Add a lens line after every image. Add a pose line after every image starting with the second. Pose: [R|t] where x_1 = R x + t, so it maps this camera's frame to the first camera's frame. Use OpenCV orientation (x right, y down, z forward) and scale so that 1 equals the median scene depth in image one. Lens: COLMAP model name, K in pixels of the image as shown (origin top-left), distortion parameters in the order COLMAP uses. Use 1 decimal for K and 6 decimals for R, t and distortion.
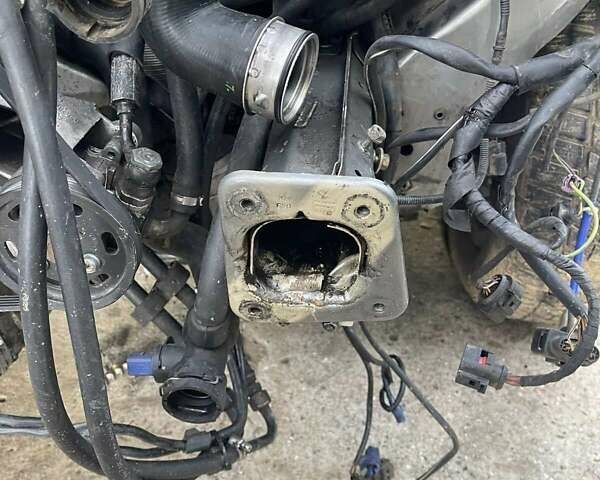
lens RADIAL K [[622.5, 0, 300.2], [0, 622.5, 228.2], [0, 0, 1]] dist [0.014177, 0.031105]
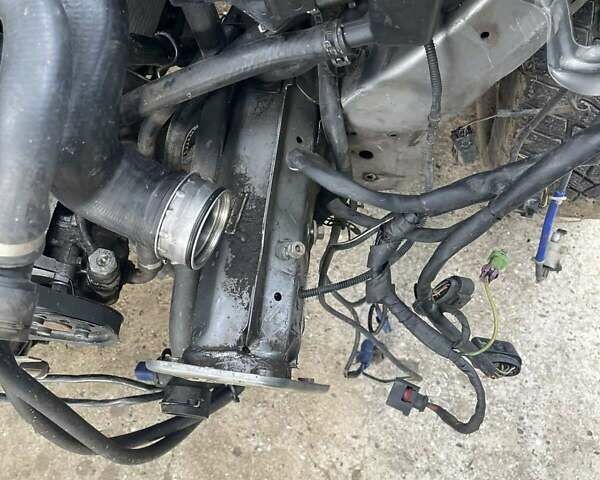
lens RADIAL K [[622.5, 0, 300.2], [0, 622.5, 228.2], [0, 0, 1]] dist [0.014177, 0.031105]
pose [[0.985797, -0.023143, -0.166339, 0.179783], [0.103503, 0.863719, 0.493231, -0.413874], [0.132255, -0.503442, 0.853847, 0.062664]]
